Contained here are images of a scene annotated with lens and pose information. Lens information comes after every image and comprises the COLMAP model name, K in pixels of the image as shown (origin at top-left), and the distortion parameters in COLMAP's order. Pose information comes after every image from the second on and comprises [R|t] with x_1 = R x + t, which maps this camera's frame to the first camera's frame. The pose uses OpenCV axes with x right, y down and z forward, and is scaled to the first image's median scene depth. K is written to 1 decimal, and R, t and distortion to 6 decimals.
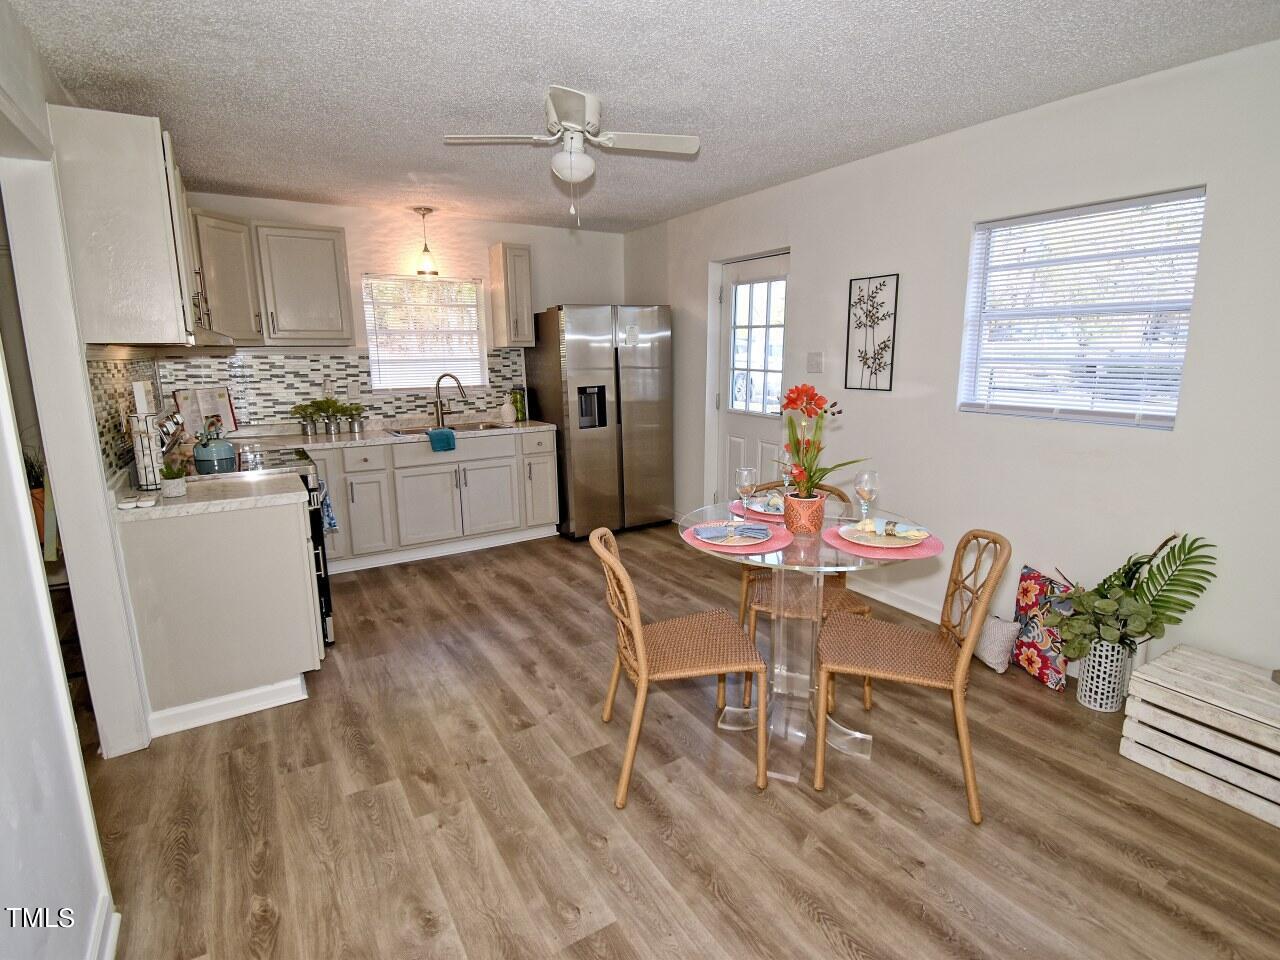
lens RADIAL K [[635.0, 0, 652.1], [0, 635.0, 477.3], [0, 0, 1]] dist [0.005198, -0.010048]
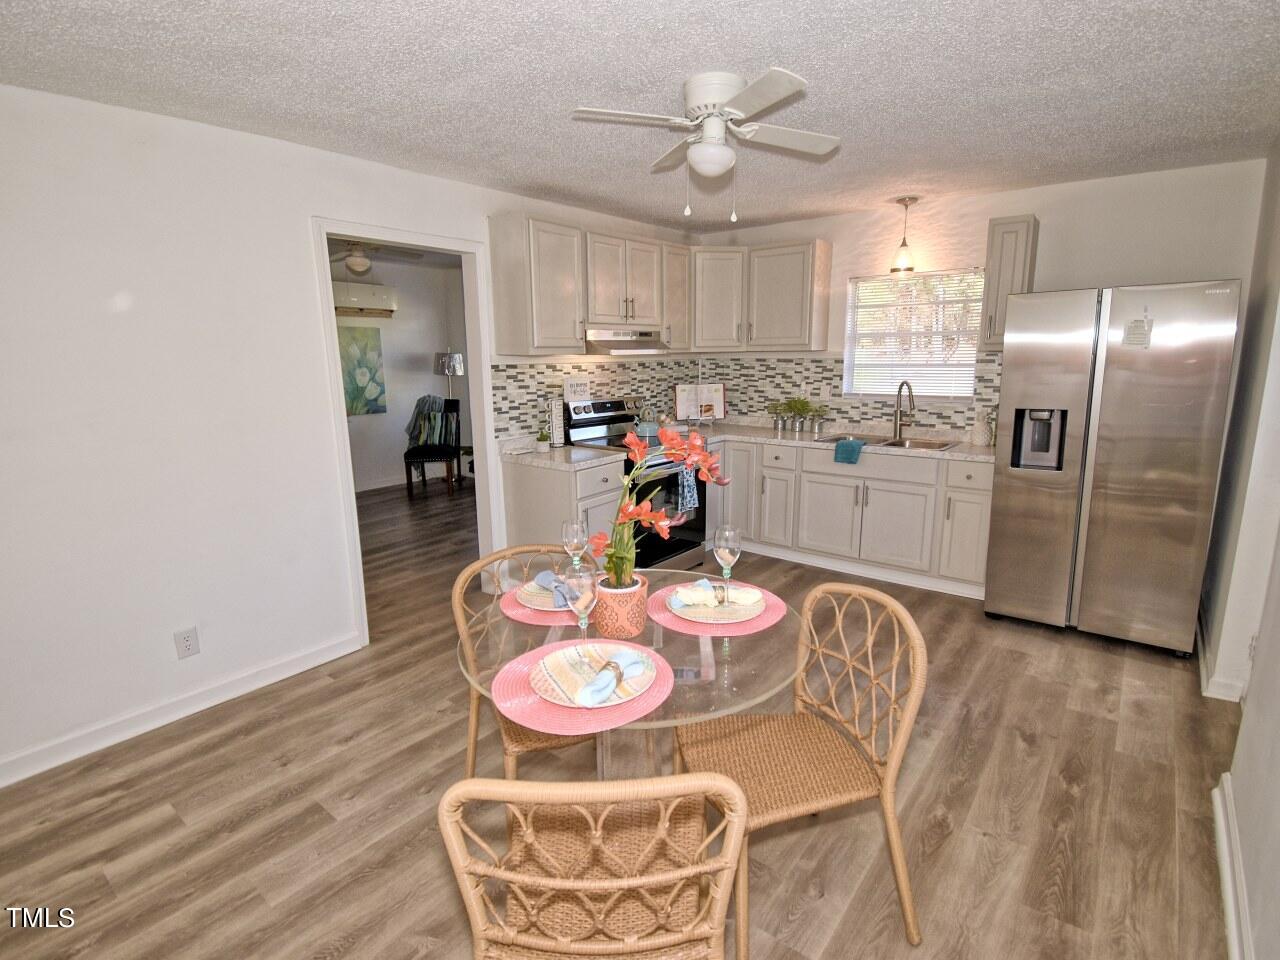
lens RADIAL K [[635.0, 0, 641.0], [0, 635.0, 478.7], [0, 0, 1]] dist [0.005198, -0.010048]
pose [[0.327105, 0.189175, -0.925859, 0.442248], [-0.178513, 0.974487, 0.136043, -0.091599], [0.927974, 0.120778, 0.352530, 0.387563]]
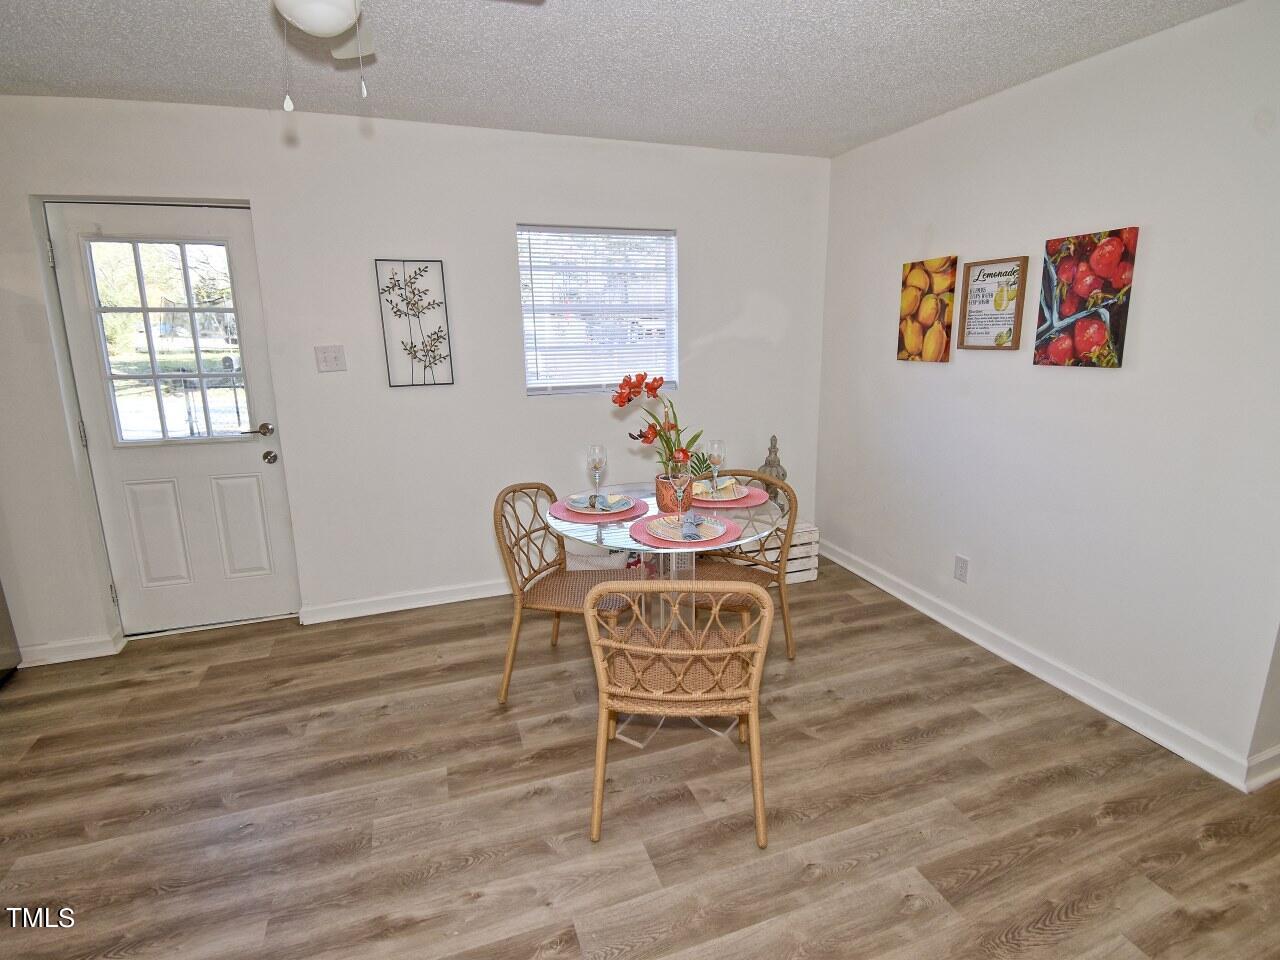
lens RADIAL K [[635.0, 0, 639.8], [0, 635.0, 475.4], [0, 0, 1]] dist [0.005198, -0.010048]
pose [[0.222033, -0.210853, 0.951968, -0.391514], [0.207545, 0.964184, 0.165151, -0.080526], [-0.952694, 0.160907, 0.257842, 0.398235]]
